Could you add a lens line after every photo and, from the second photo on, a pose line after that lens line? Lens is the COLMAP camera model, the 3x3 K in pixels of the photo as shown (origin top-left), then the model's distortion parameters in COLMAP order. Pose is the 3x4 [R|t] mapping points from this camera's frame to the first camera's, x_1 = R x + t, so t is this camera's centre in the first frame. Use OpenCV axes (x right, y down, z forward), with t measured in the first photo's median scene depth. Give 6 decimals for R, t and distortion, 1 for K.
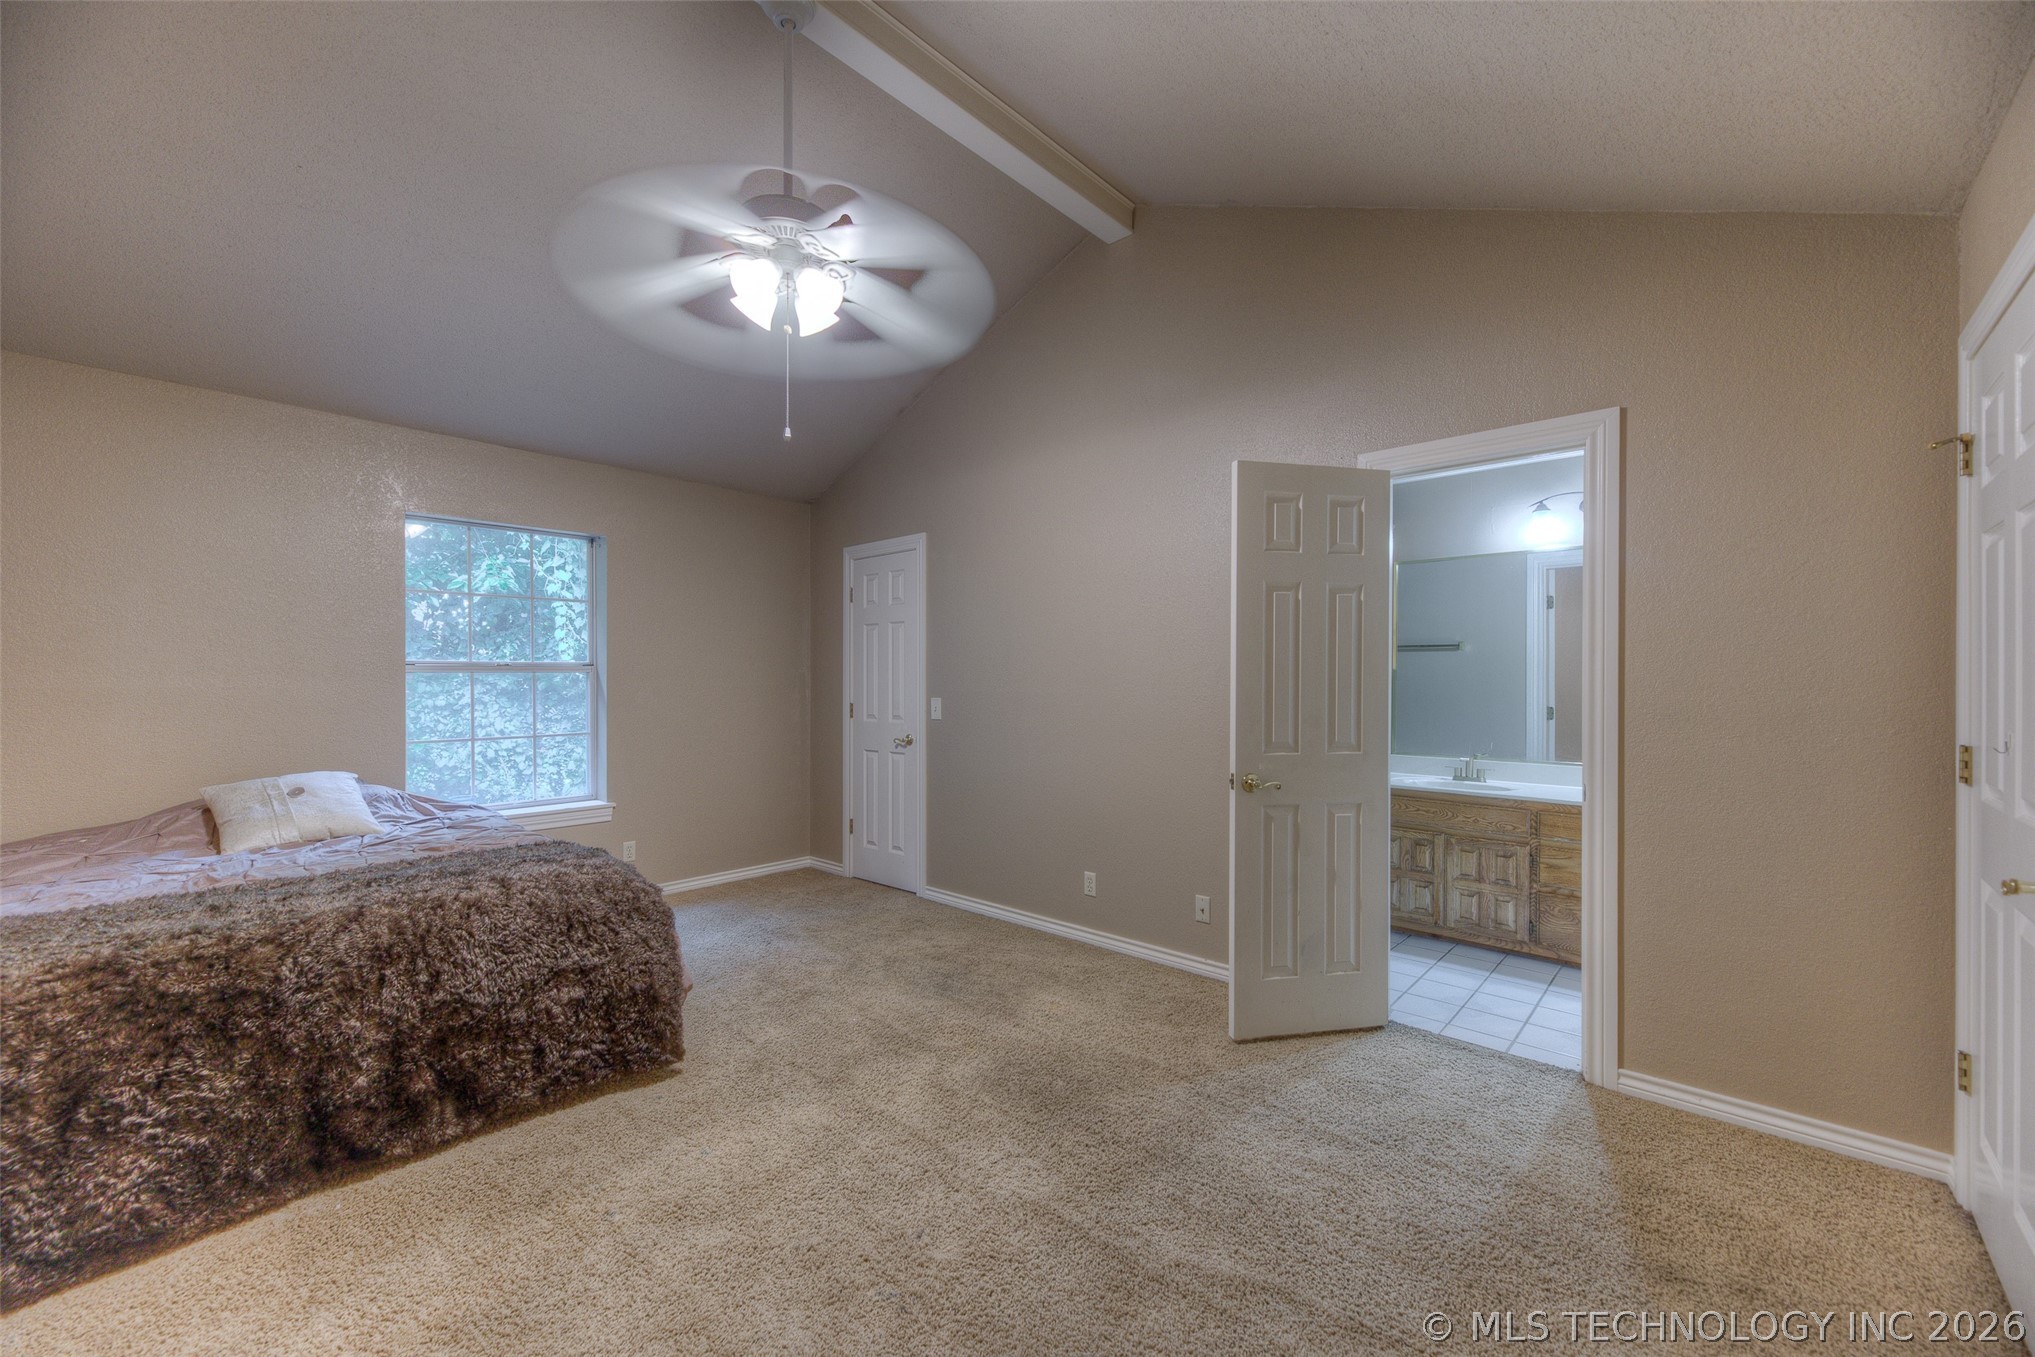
lens RADIAL K [[807.2, 0, 1017.8], [0, 807.2, 678.6], [0, 0, 1]] dist [0.010746, -0.000783]
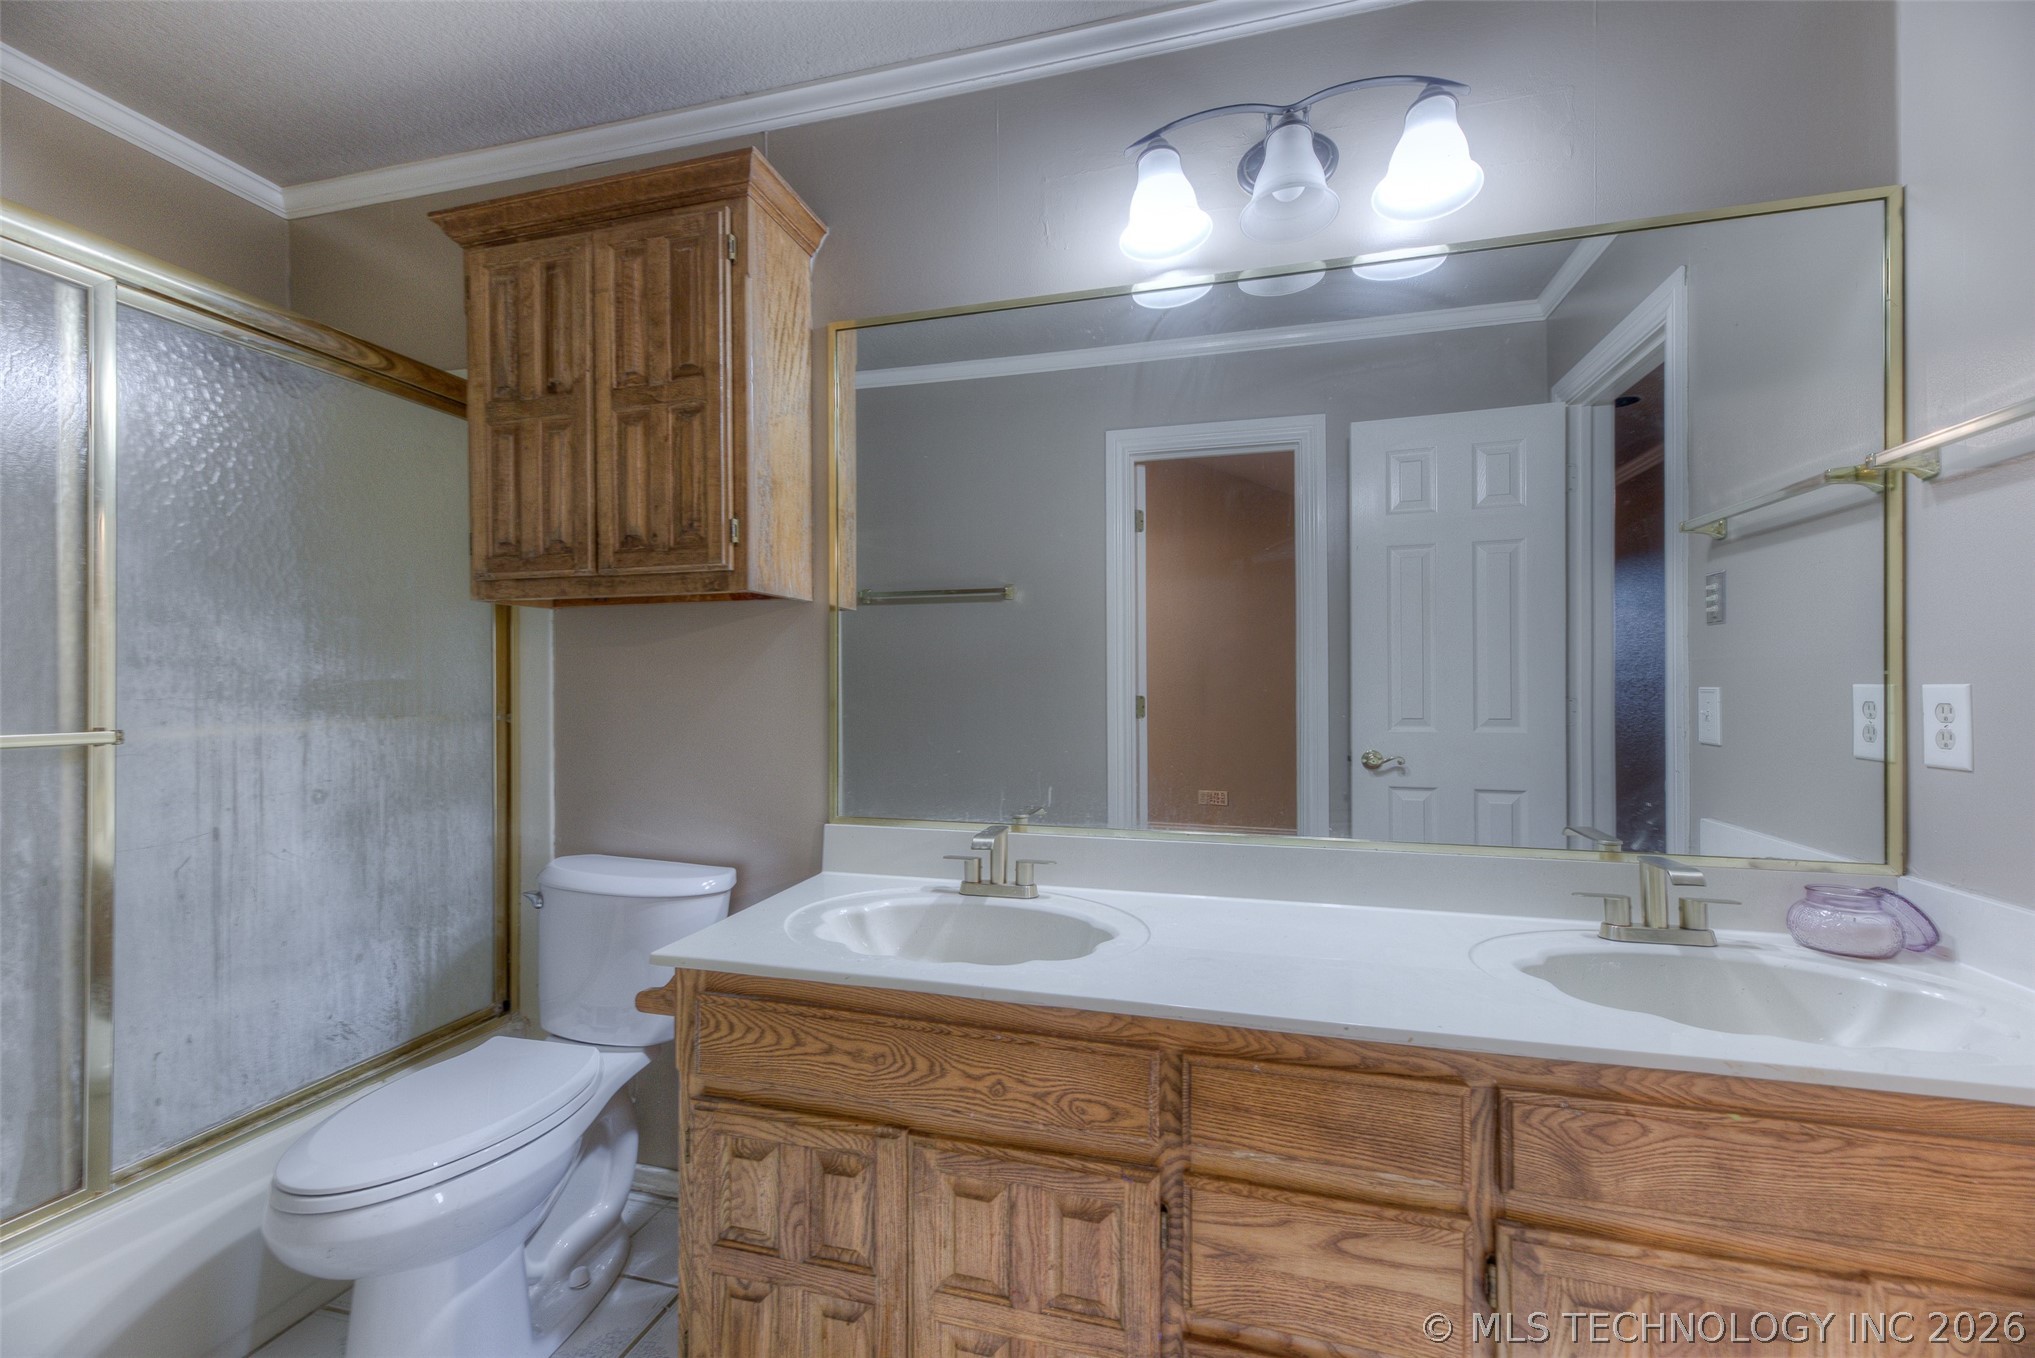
lens RADIAL K [[807.2, 0, 1016.0], [0, 807.2, 681.0], [0, 0, 1]] dist [0.010746, -0.000783]
pose [[0.888144, -0.005050, 0.459538, 0.437313], [0.003662, 0.999986, 0.003911, 0.030309], [-0.459551, -0.001791, 0.888149, 0.738705]]
